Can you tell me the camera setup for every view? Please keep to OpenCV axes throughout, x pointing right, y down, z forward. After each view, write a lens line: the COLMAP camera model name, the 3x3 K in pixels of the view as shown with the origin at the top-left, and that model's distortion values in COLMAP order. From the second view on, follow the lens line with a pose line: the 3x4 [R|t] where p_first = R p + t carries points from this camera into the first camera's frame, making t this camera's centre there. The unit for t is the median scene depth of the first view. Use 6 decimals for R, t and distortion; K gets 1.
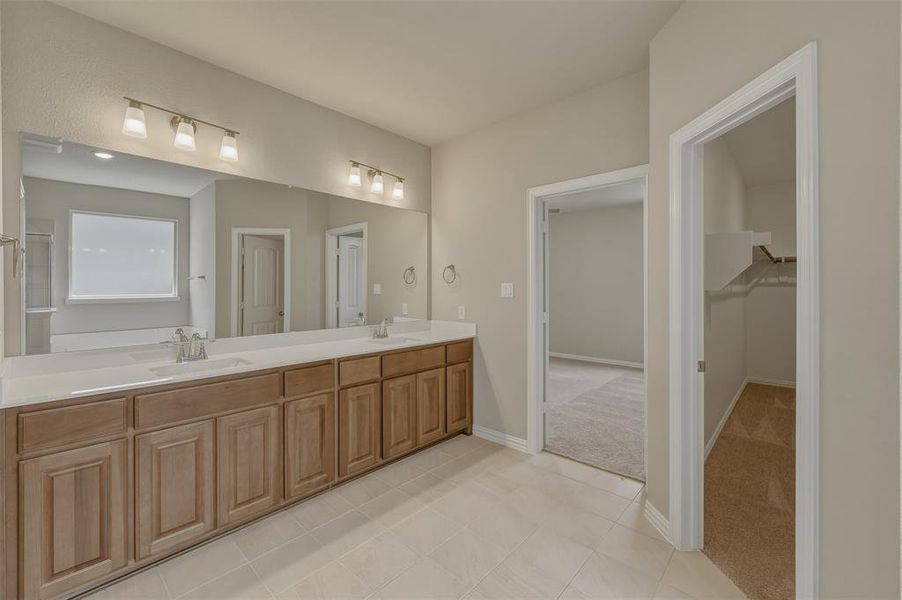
lens RADIAL K [[380.8, 0, 455.4], [0, 380.8, 288.5], [0, 0, 1]] dist [0.001508, 0.000115]
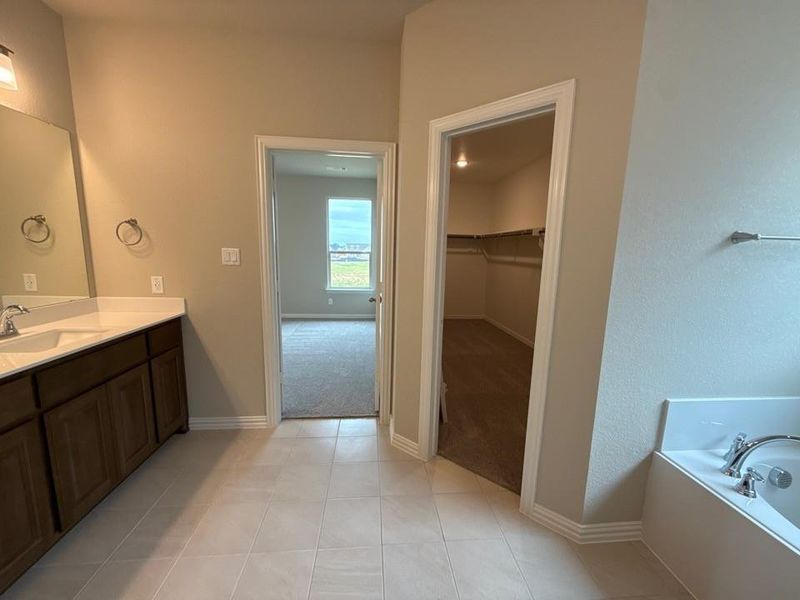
lens RADIAL K [[318.4, 0, 400.0], [0, 318.4, 300.0], [0, 0, 1]] dist [0.000775, -0.000351]
pose [[0.674916, -0.094090, 0.731871, -0.140660], [-0.025318, 0.988300, 0.150405, -0.016161], [-0.737460, -0.120040, 0.664637, 0.252229]]
